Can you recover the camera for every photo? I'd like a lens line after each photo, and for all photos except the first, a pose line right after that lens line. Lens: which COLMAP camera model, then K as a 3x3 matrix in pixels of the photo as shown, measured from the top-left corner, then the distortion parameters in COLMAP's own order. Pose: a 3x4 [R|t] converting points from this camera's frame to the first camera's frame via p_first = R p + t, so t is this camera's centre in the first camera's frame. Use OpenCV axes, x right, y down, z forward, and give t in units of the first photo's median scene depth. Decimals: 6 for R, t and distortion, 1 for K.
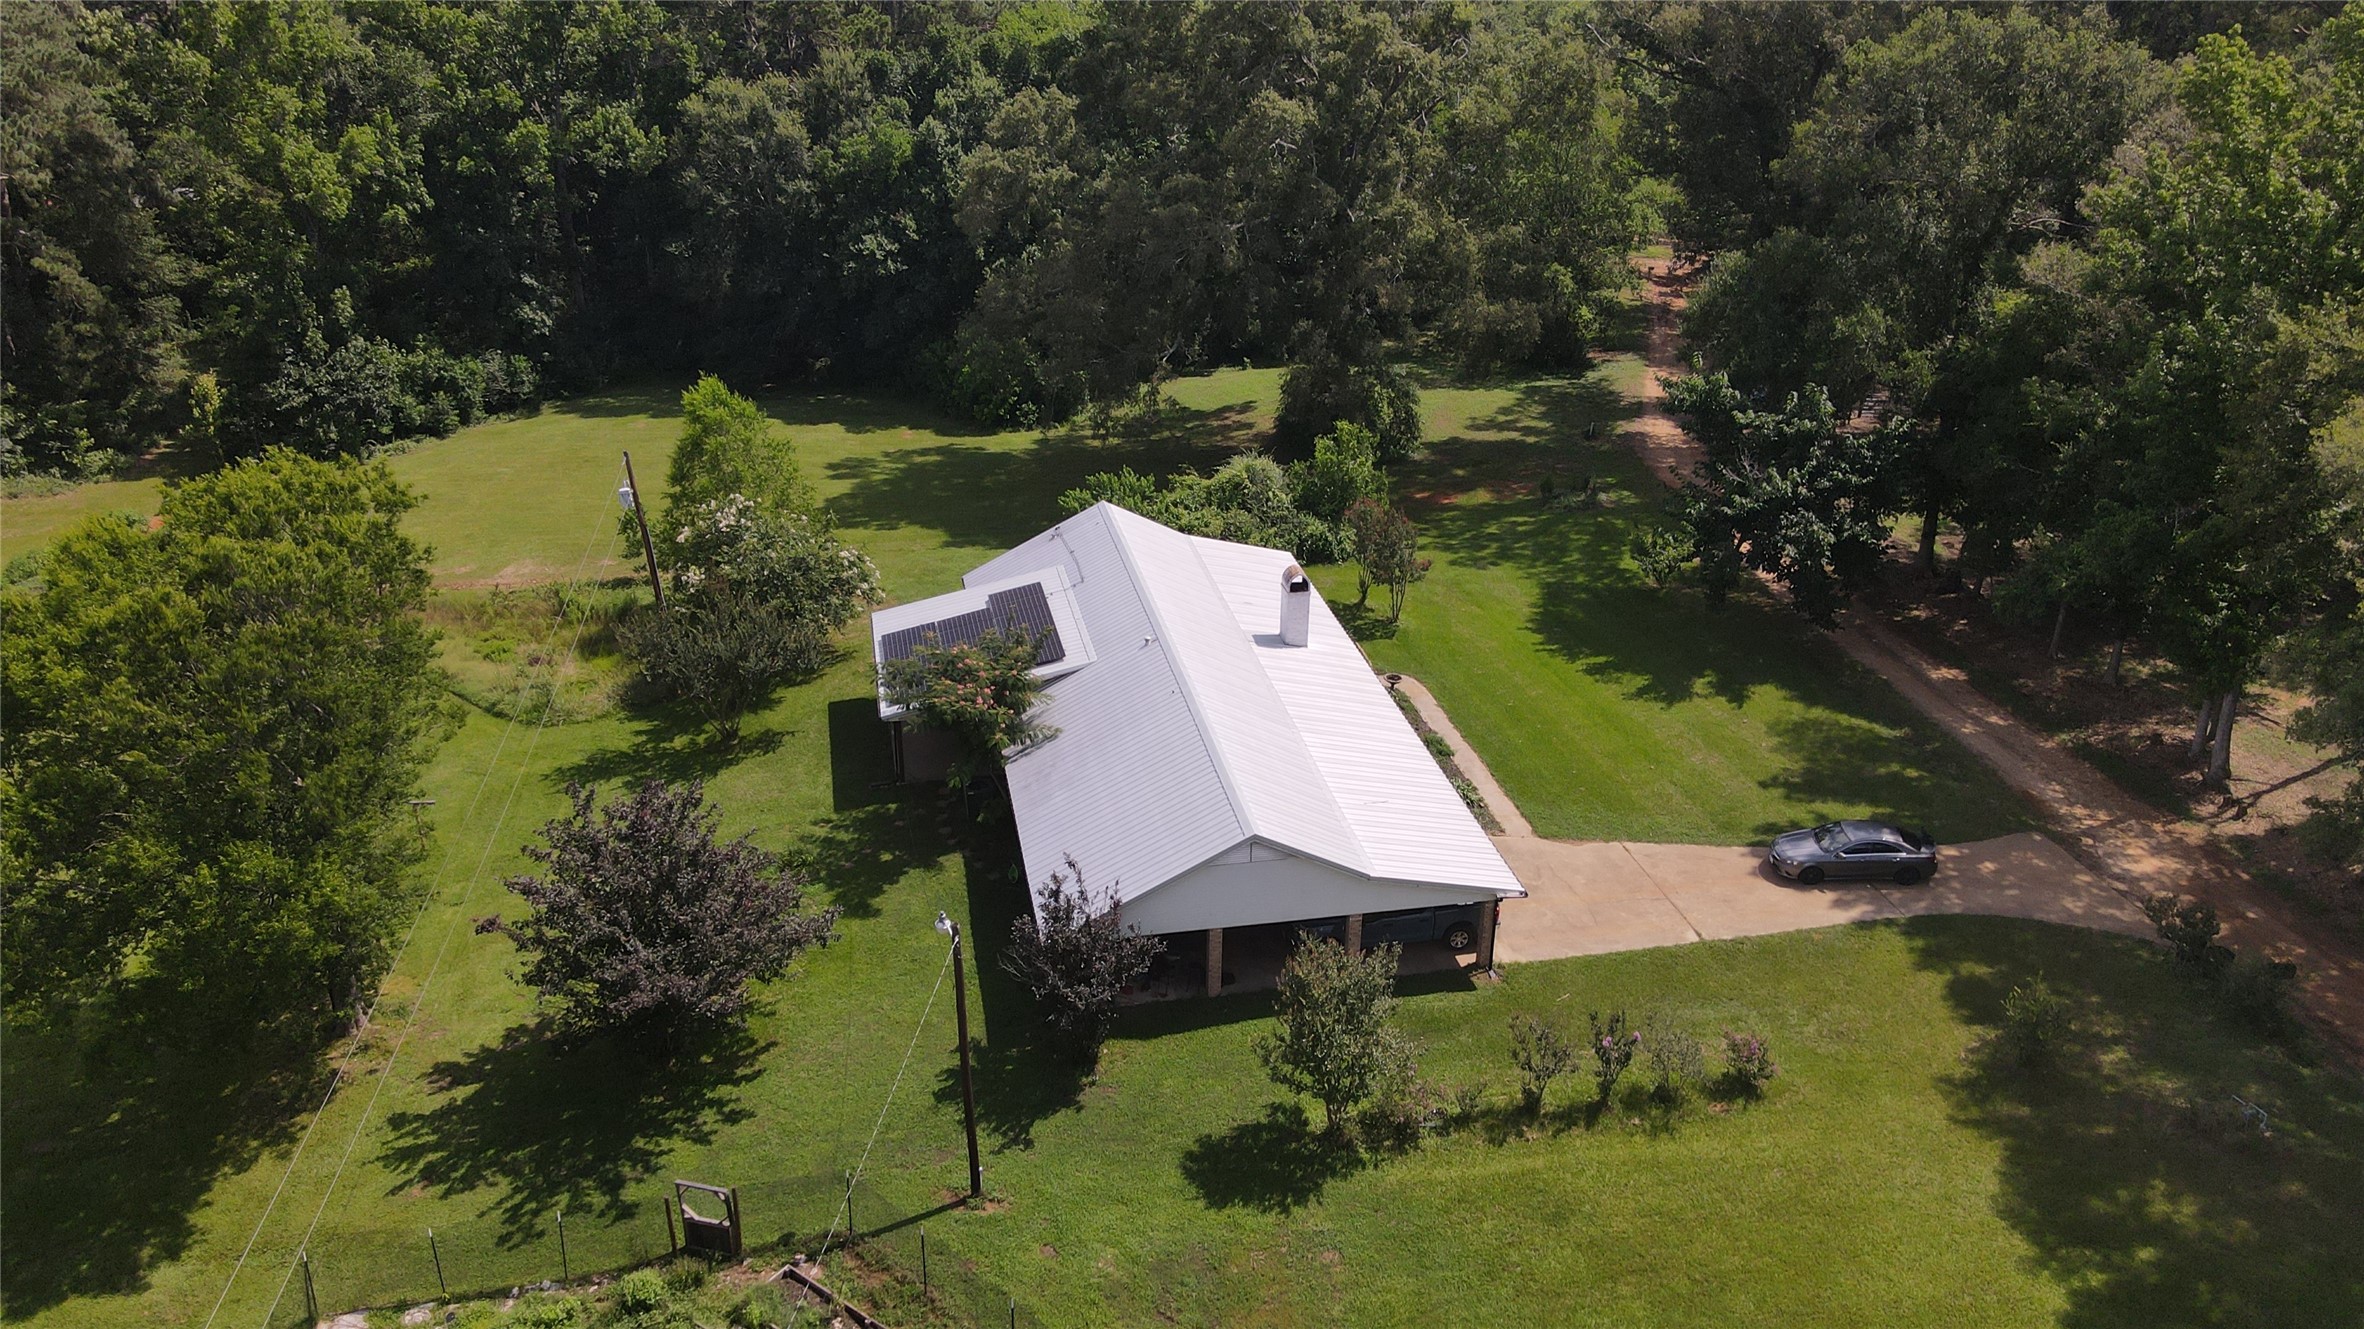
lens RADIAL K [[1736.5, 0, 1182.0], [0, 1736.5, 664.5], [0, 0, 1]] dist [0.000186, 0.030084]
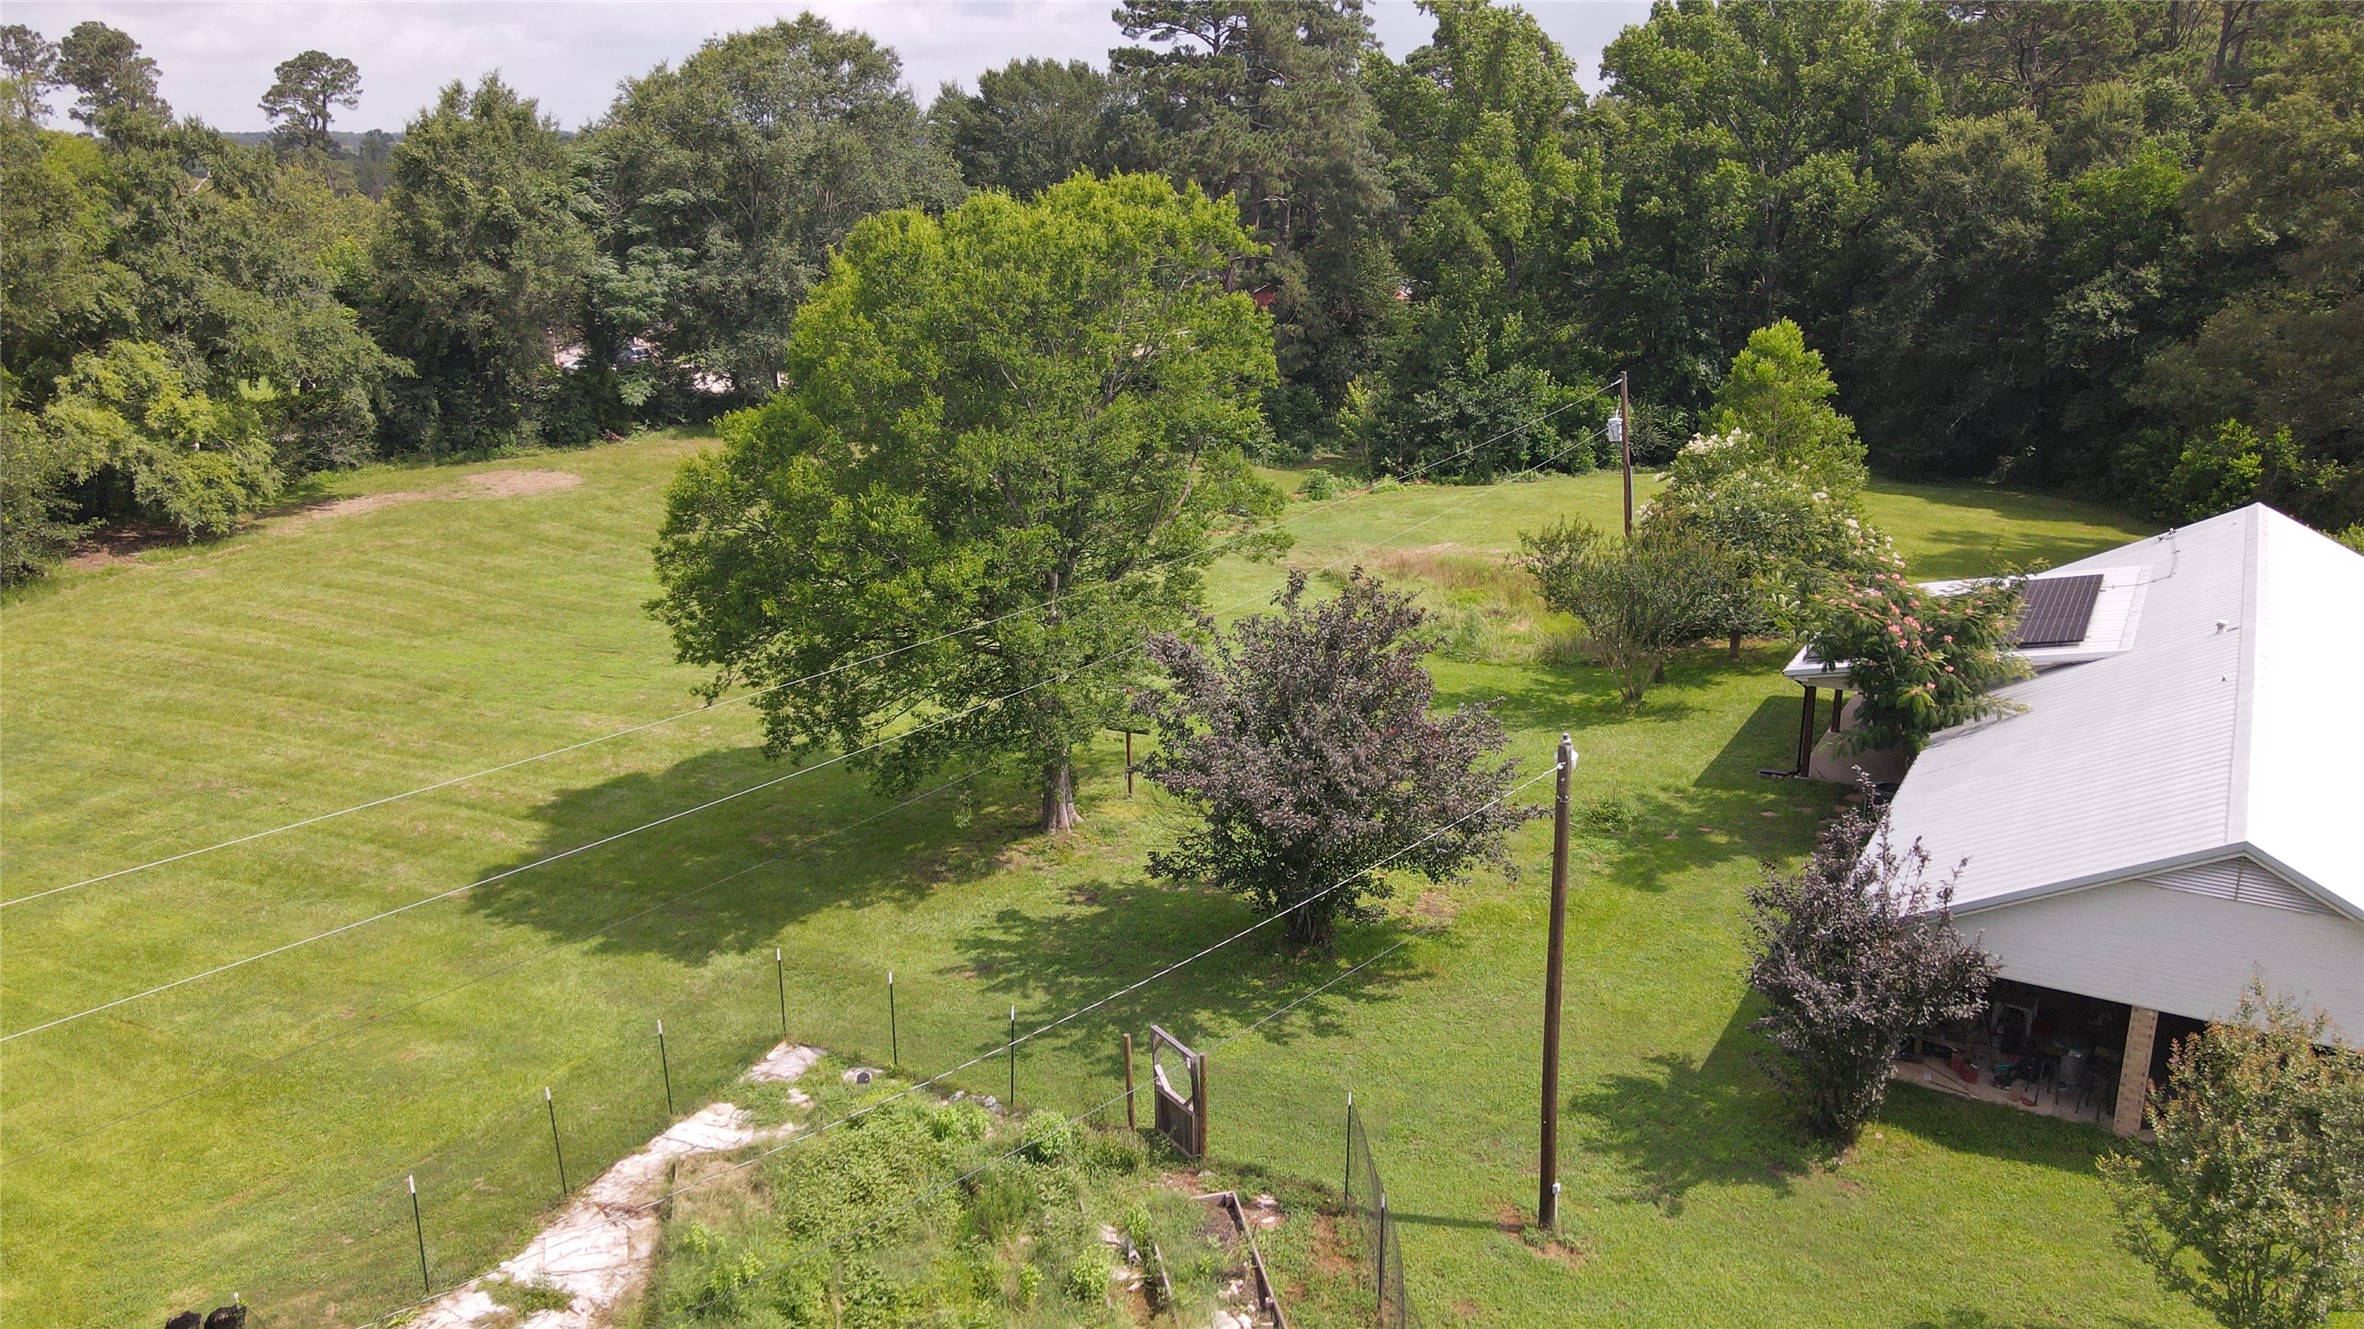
lens RADIAL K [[1758.0, 0, 1187.3], [0, 1758.0, 670.7], [0, 0, 1]] dist [0.007673, -0.005807]
pose [[0.760650, 0.182004, -0.623126, 0.086528], [-0.247801, 0.968613, -0.019576, 0.095975], [0.600005, 0.169302, 0.781876, 0.243989]]
